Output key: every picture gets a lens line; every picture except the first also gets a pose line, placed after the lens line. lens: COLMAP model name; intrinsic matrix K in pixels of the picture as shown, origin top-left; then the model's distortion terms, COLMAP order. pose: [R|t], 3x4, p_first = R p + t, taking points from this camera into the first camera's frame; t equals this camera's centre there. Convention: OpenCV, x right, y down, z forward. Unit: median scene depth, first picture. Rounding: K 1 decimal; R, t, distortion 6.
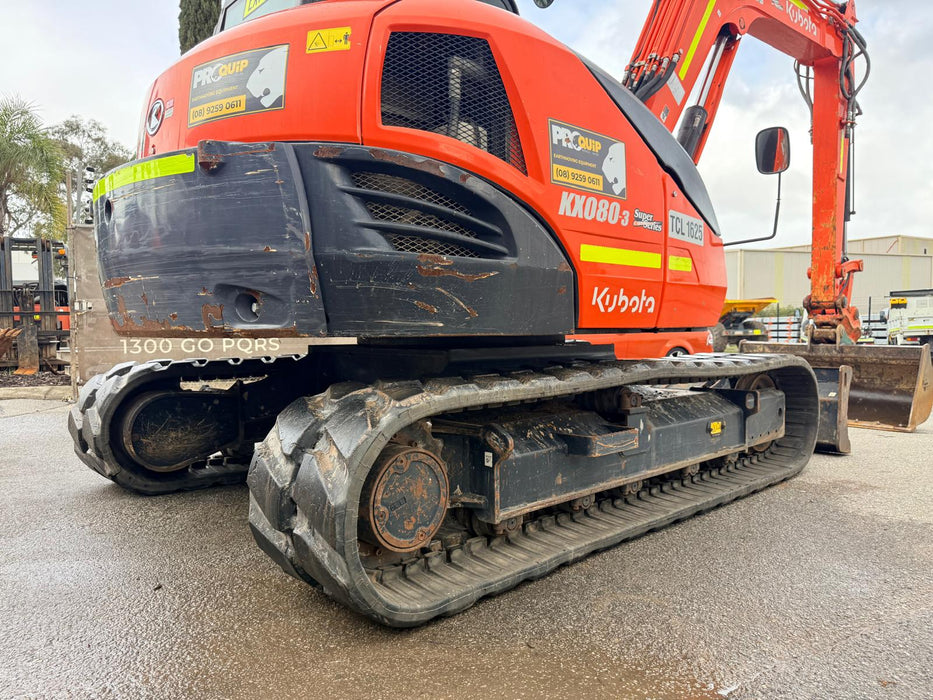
lens RADIAL K [[648.4, 0, 476.6], [0, 648.4, 349.4], [0, 0, 1]] dist [0.125632, -0.182510]
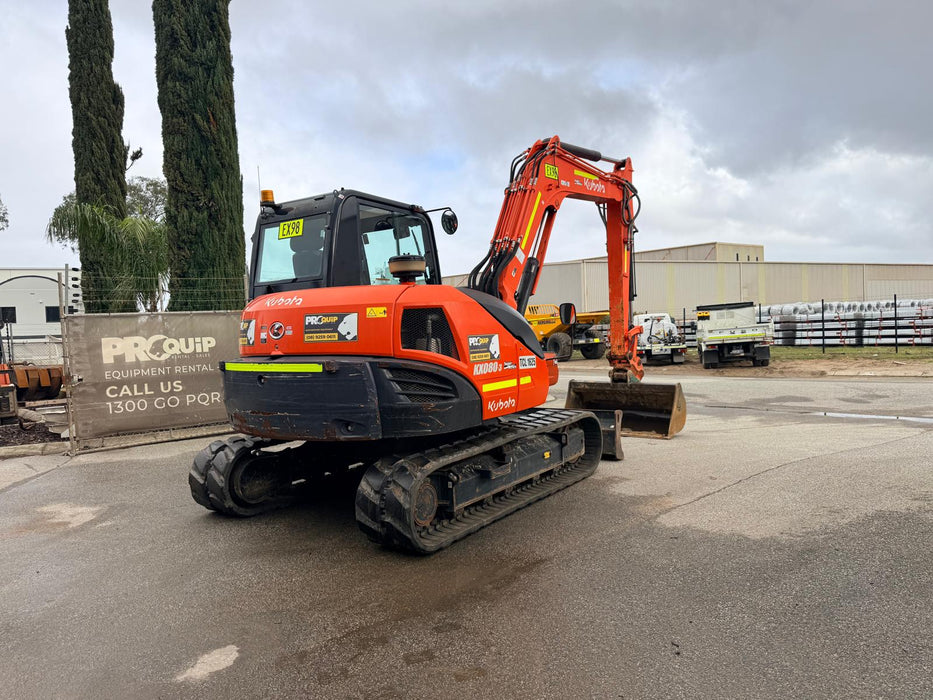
lens RADIAL K [[637.4, 0, 457.1], [0, 637.4, 352.6], [0, 0, 1]] dist [0.128161, -0.132097]
pose [[0.983397, -0.043000, 0.176297, -0.288574], [0.042899, 0.999070, 0.004389, -0.265421], [-0.176322, 0.003246, 0.984327, -1.072648]]
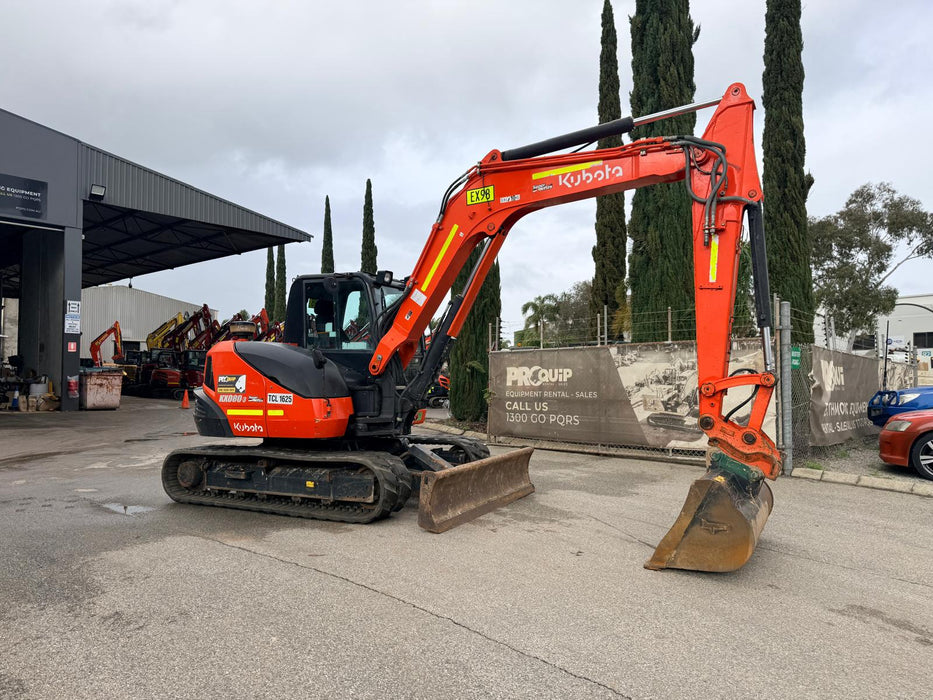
lens RADIAL K [[648.4, 0, 476.6], [0, 648.4, 349.4], [0, 0, 1]] dist [0.125632, -0.182510]
pose [[0.320541, -0.036965, -0.946513, 3.395375], [-0.024043, 0.998599, -0.047141, -0.312247], [0.946930, 0.037868, 0.319203, 1.035694]]
